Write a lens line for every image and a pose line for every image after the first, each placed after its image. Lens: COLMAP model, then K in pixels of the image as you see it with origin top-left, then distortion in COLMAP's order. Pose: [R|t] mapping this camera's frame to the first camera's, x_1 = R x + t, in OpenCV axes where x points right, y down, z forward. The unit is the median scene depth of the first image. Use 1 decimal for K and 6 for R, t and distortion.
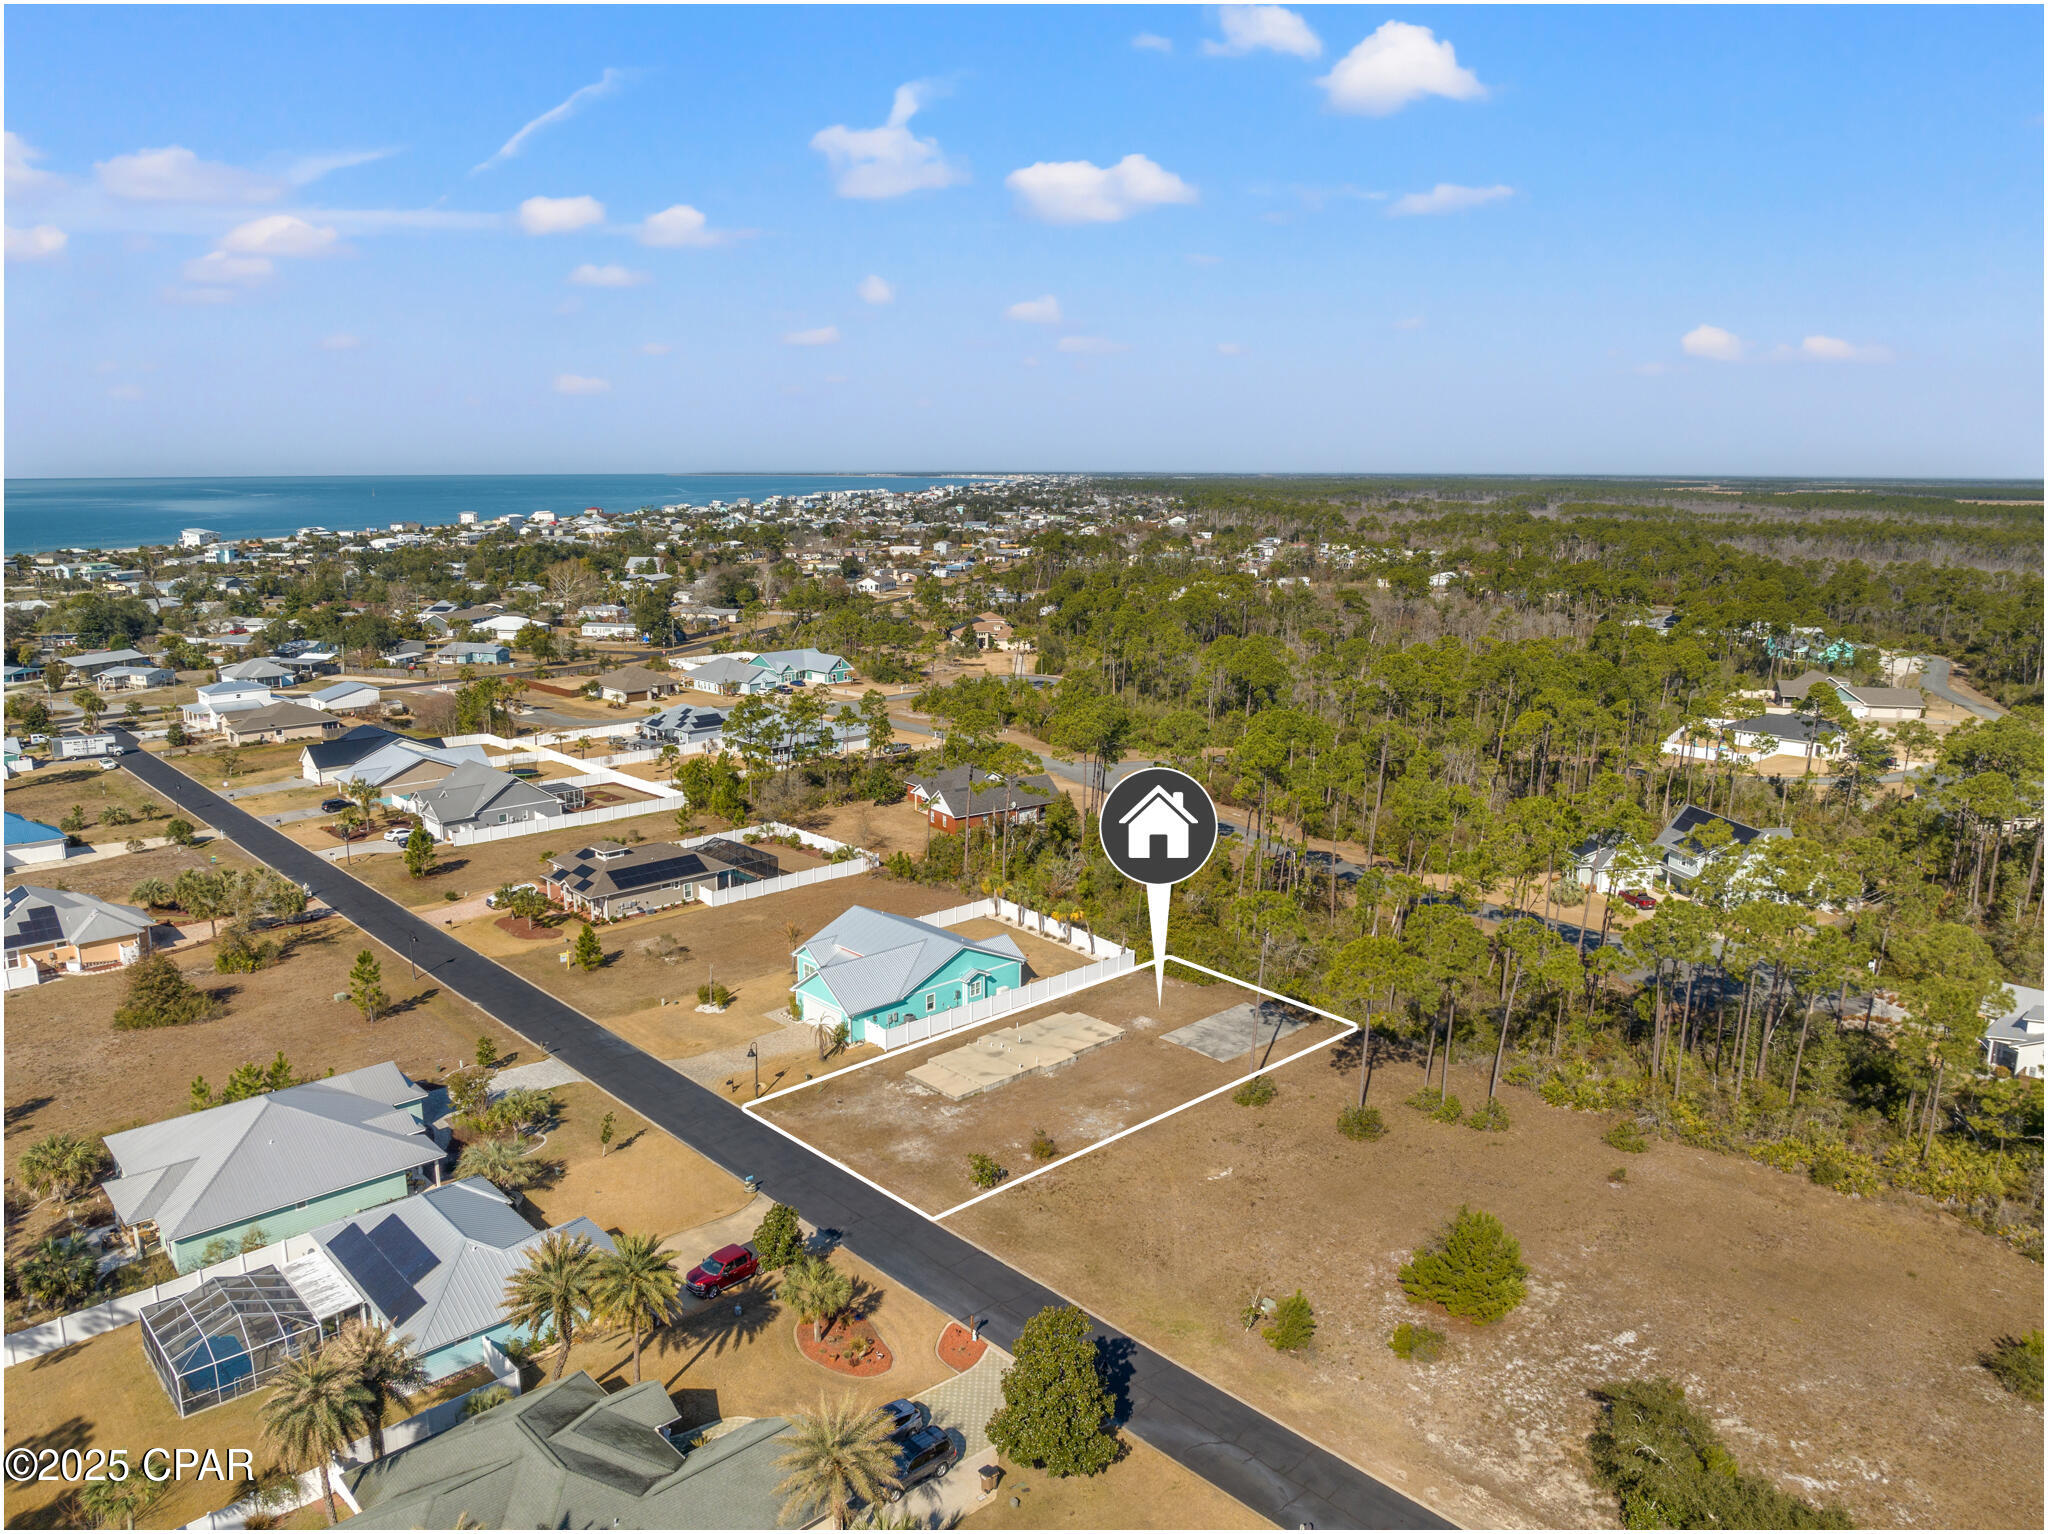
lens RADIAL K [[1446.0, 0, 1024.0], [0, 1446.0, 767.0], [0, 0, 1]] dist [-0.042977, 0.000534]
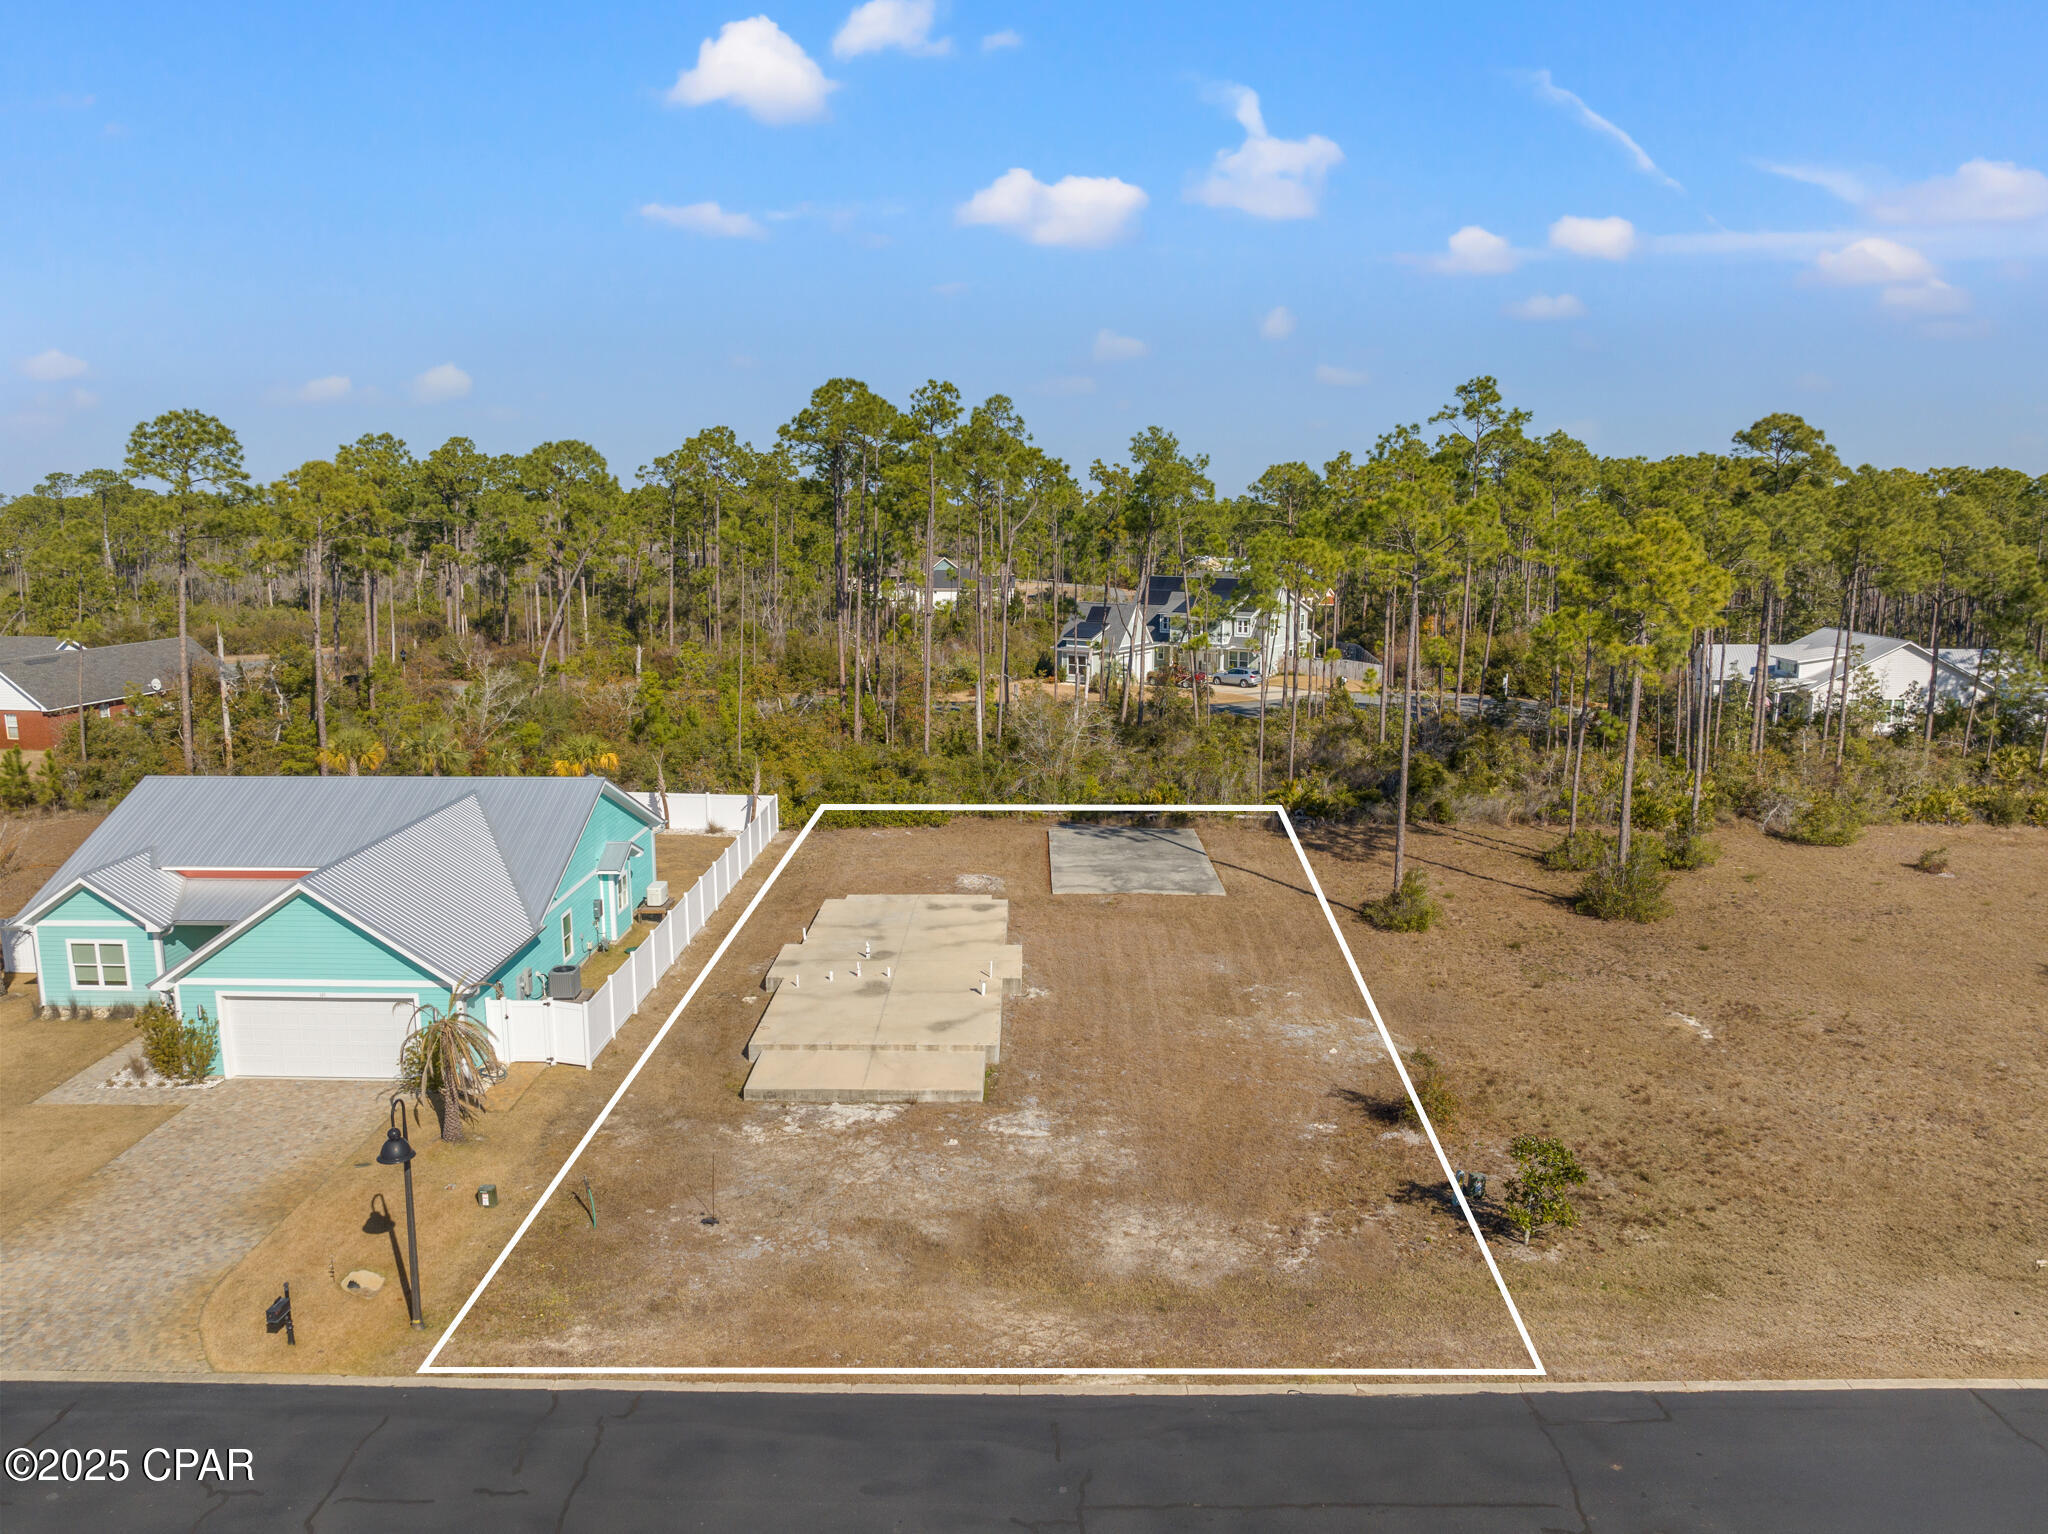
lens RADIAL K [[1446.0, 0, 1024.0], [0, 1446.0, 767.0], [0, 0, 1]] dist [-0.042977, 0.000534]
pose [[0.690654, -0.131336, 0.711160, -0.244822], [0.149900, 0.988013, 0.036887, 0.126859], [-0.707479, 0.081127, 0.702062, 0.667623]]
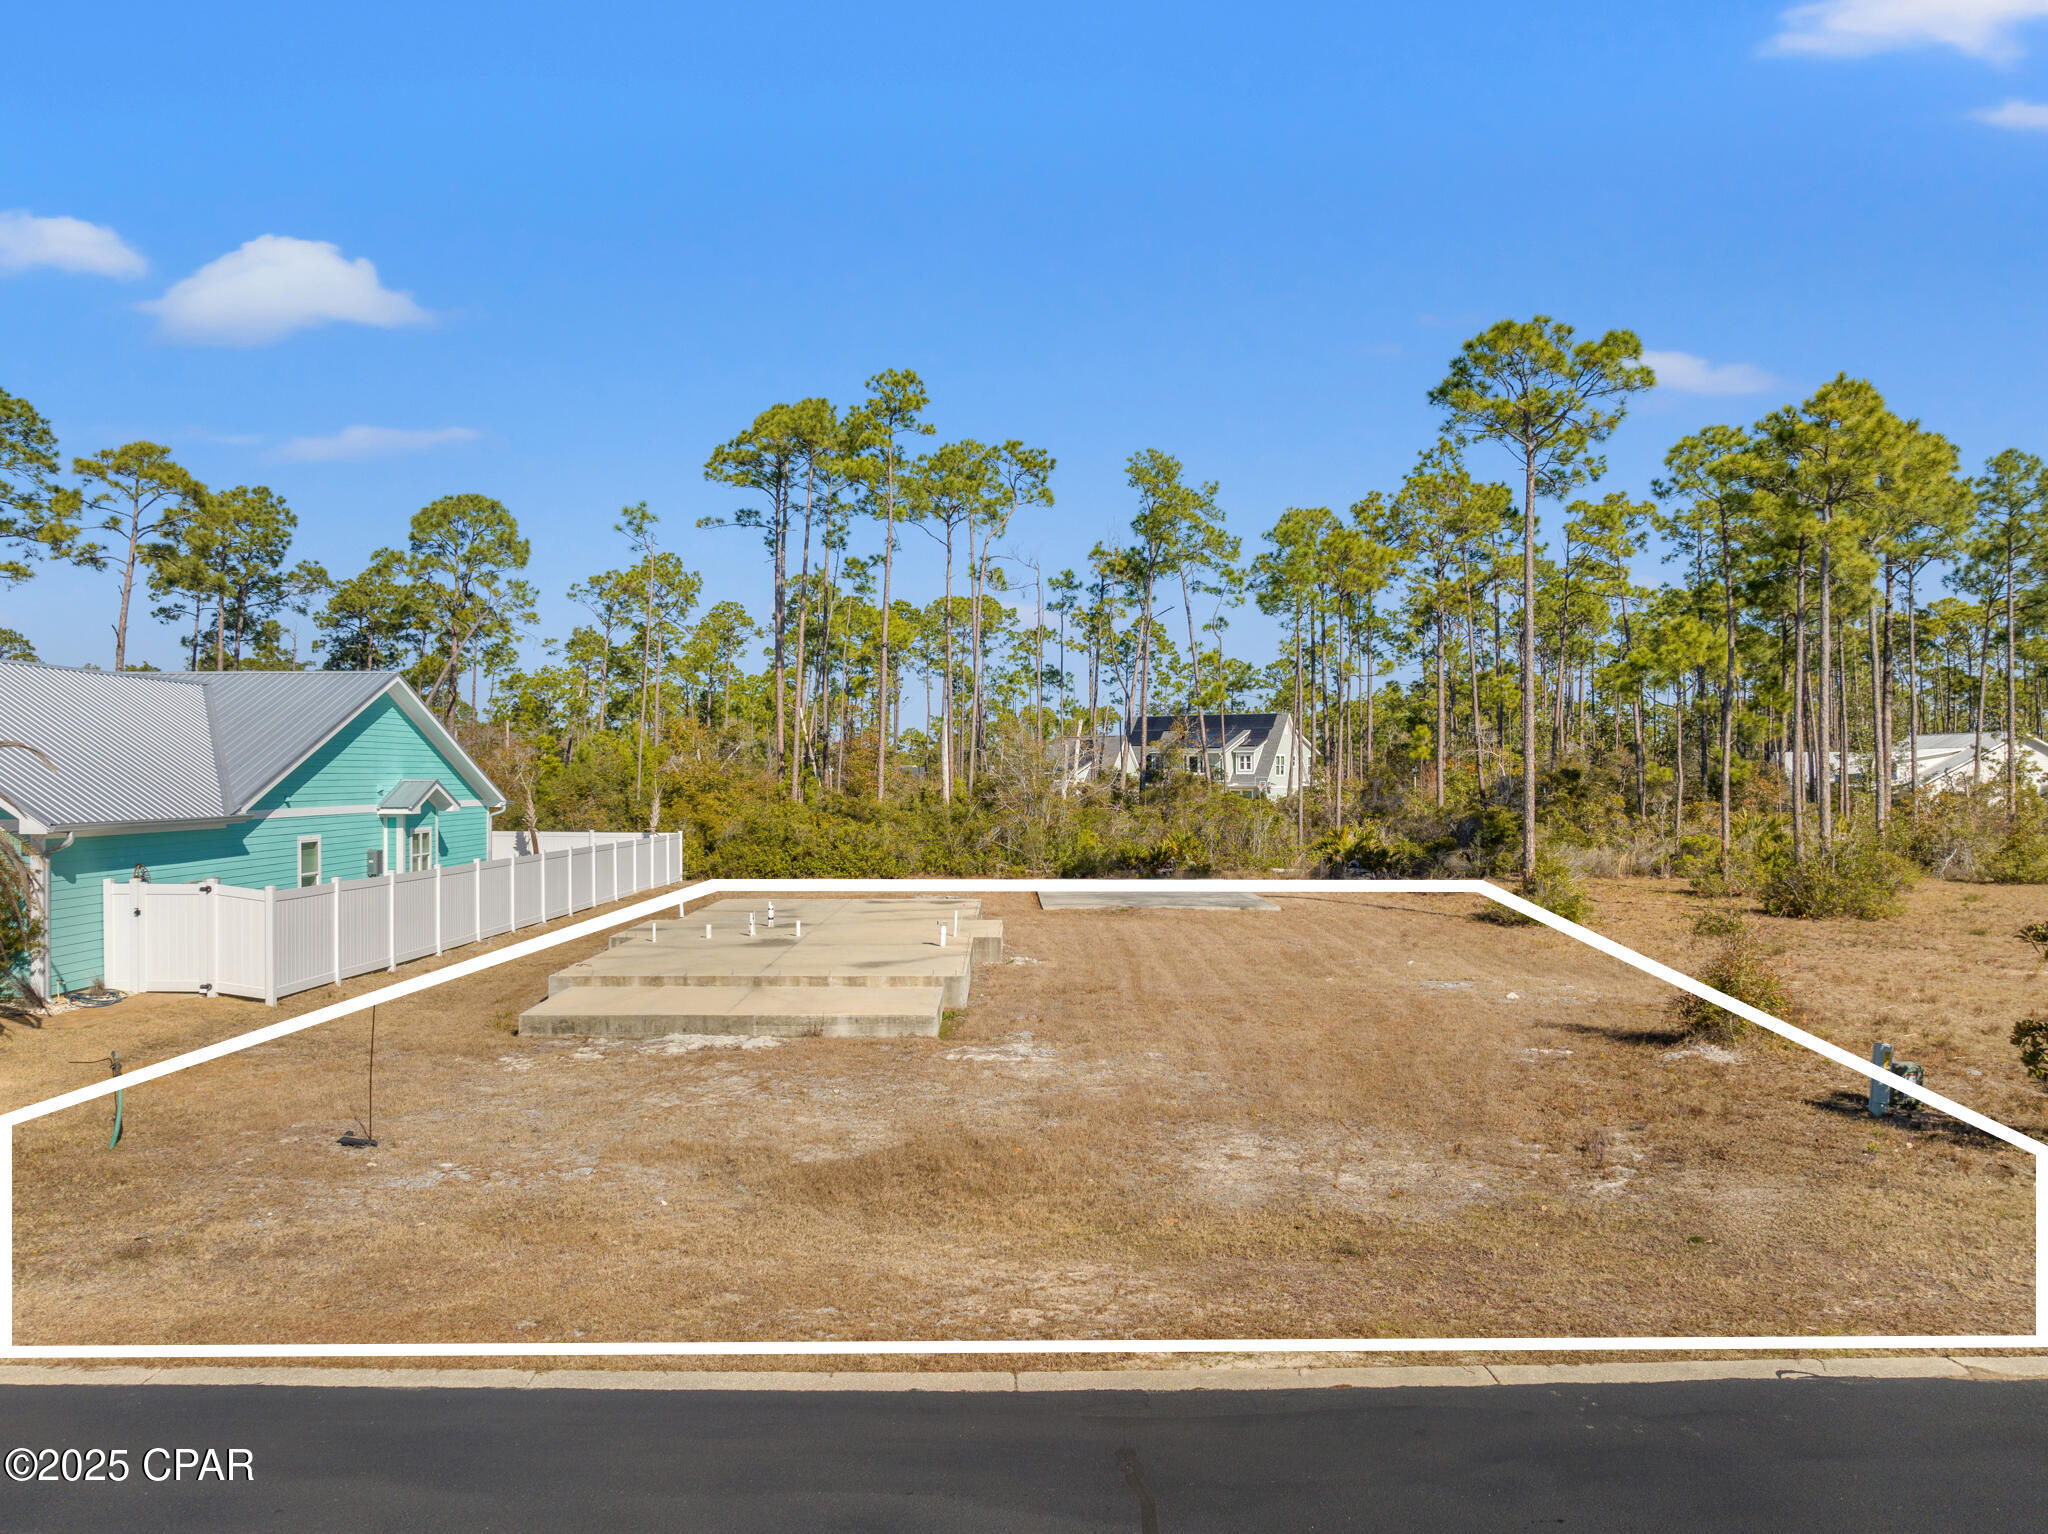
lens RADIAL K [[1476.3, 0, 1024.0], [0, 1476.3, 767.0], [0, 0, 1]] dist [-0.040344, -0.002140]
pose [[0.677346, -0.007539, 0.735626, -0.166184], [0.151911, 0.979830, -0.129835, 0.200037], [-0.719810, 0.199692, 0.664828, 0.762022]]
